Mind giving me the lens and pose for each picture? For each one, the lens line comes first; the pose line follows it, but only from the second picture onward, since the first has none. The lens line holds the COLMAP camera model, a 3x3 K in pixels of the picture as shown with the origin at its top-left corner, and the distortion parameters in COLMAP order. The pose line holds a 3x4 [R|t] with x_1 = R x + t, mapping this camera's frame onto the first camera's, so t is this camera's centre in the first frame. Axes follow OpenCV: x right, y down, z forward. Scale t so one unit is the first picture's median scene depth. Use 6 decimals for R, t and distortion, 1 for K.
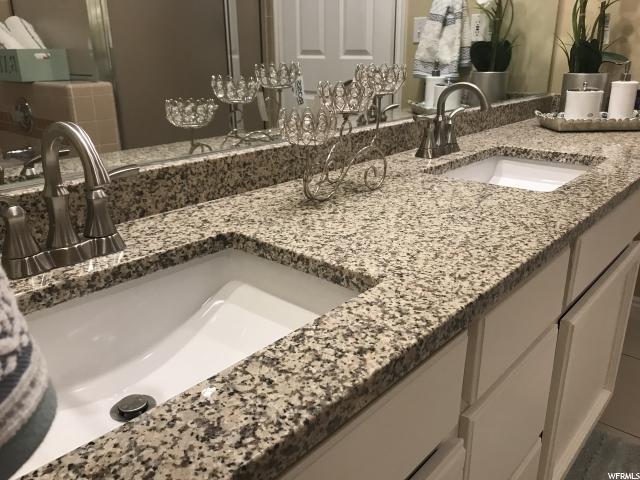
lens RADIAL K [[527.1, 0, 318.9], [0, 527.1, 242.6], [0, 0, 1]] dist [-0.019978, 0.006300]
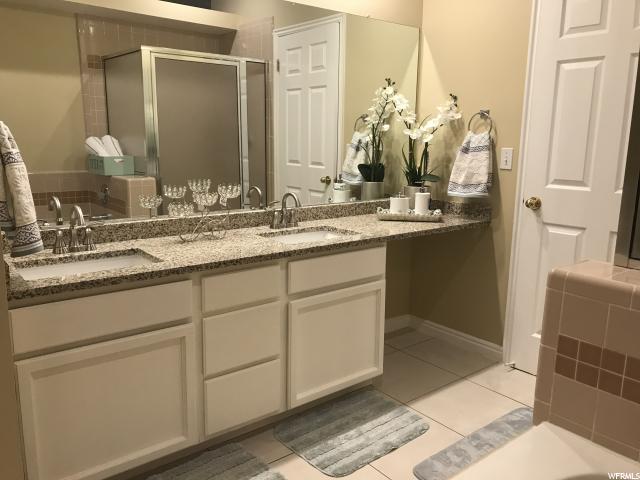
lens RADIAL K [[527.1, 0, 321.0], [0, 527.1, 240.3], [0, 0, 1]] dist [-0.019978, 0.006300]
pose [[0.984660, 0.056542, -0.165070, 0.513517], [-0.081988, 0.985026, -0.151661, 0.116491], [0.154023, 0.162869, 0.974552, -0.625003]]
